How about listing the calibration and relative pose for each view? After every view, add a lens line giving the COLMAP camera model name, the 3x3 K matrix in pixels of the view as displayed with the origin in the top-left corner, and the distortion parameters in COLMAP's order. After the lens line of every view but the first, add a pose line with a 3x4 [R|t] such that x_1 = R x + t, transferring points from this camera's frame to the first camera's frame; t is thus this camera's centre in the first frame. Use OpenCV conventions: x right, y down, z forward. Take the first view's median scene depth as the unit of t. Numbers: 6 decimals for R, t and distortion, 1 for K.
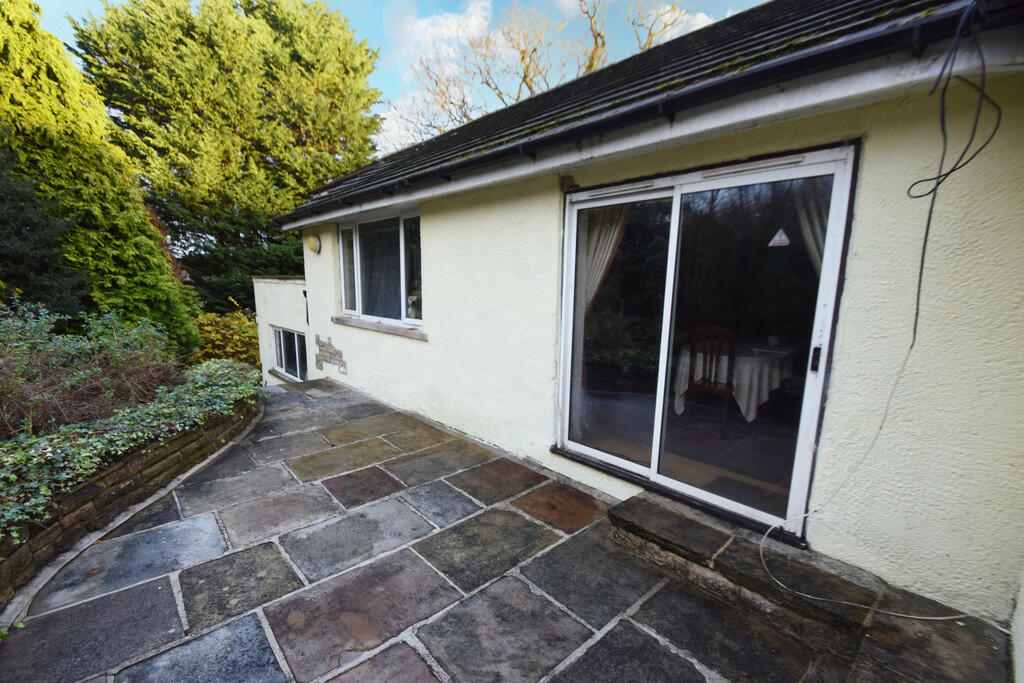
lens RADIAL K [[450.9, 0, 513.4], [0, 450.9, 348.4], [0, 0, 1]] dist [-0.009398, -0.001691]
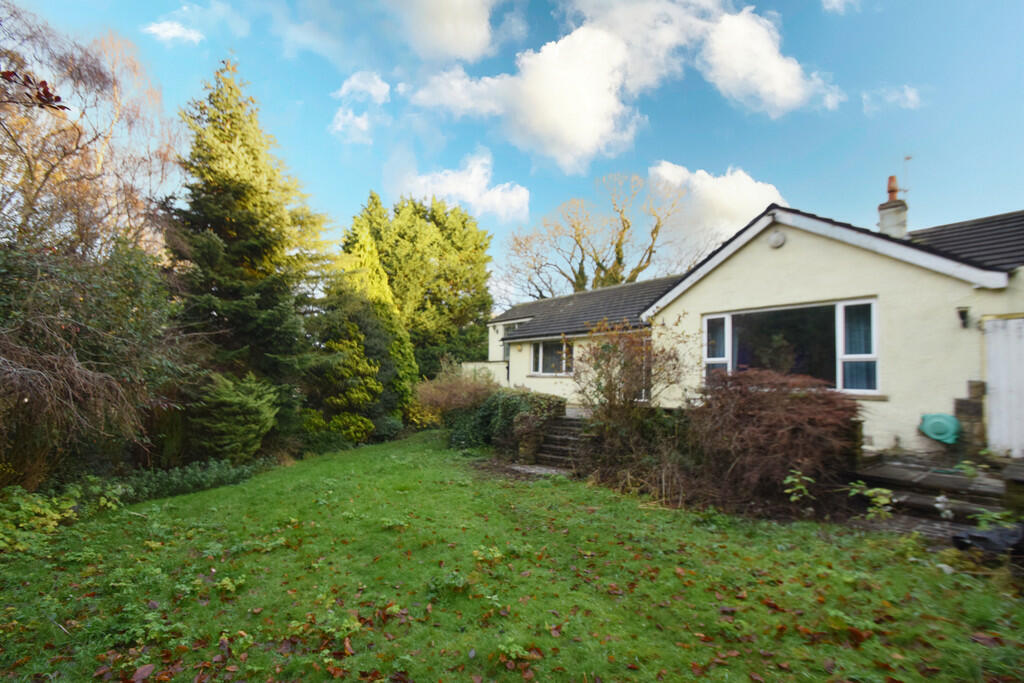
lens RADIAL K [[450.9, 0, 510.1], [0, 450.9, 343.6], [0, 0, 1]] dist [-0.009398, -0.001691]
pose [[0.996504, 0.001868, -0.083521, -0.172459], [-0.020930, 0.973448, -0.227948, 0.219505], [0.080877, 0.228899, 0.970085, -0.999749]]
